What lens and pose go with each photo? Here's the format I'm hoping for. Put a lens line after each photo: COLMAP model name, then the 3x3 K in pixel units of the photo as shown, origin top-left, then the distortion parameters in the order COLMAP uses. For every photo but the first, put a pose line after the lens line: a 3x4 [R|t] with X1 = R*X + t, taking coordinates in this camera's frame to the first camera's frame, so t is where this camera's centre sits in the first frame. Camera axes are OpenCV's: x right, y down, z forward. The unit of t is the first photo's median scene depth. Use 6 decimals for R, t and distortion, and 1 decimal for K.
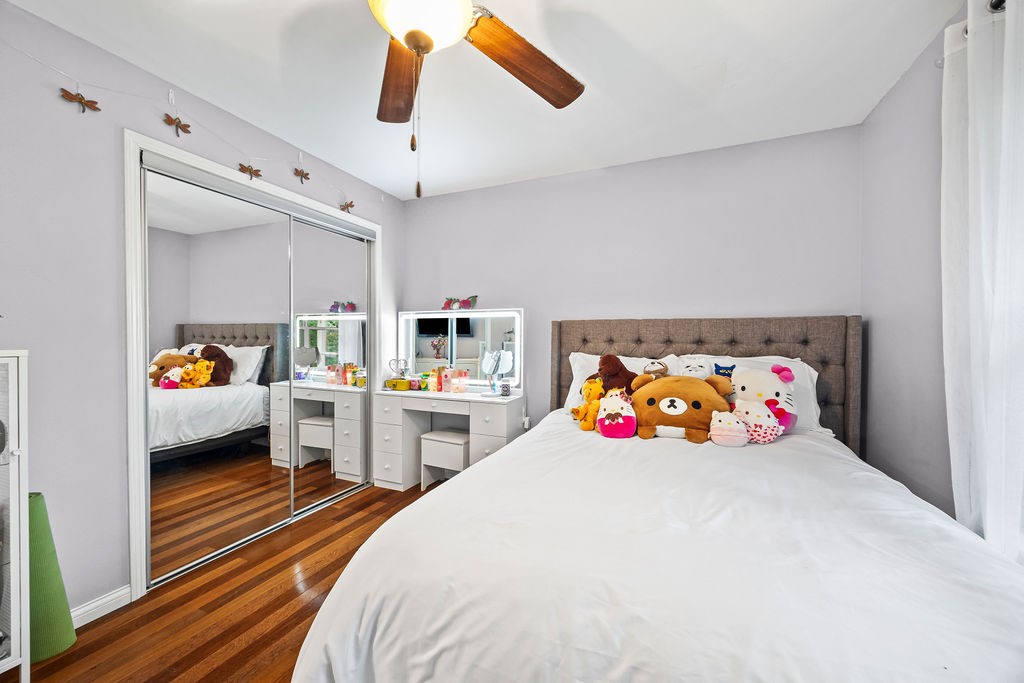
lens RADIAL K [[393.6, 0, 512.0], [0, 393.6, 341.5], [0, 0, 1]] dist [0.000212, 0.000058]
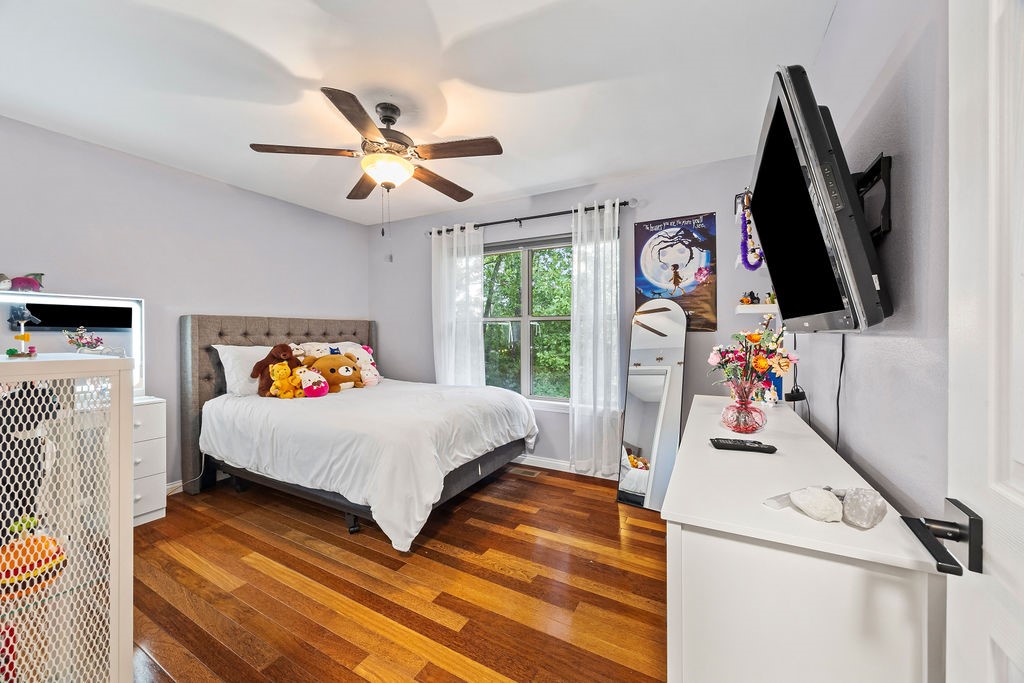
lens RADIAL K [[386.3, 0, 506.5], [0, 386.3, 337.2], [0, 0, 1]] dist [-0.007563, 0.000206]
pose [[0.094924, -0.015597, 0.995362, -1.014186], [0.005894, 0.999869, 0.015106, -0.006256], [-0.995467, 0.004433, 0.095004, 0.104716]]
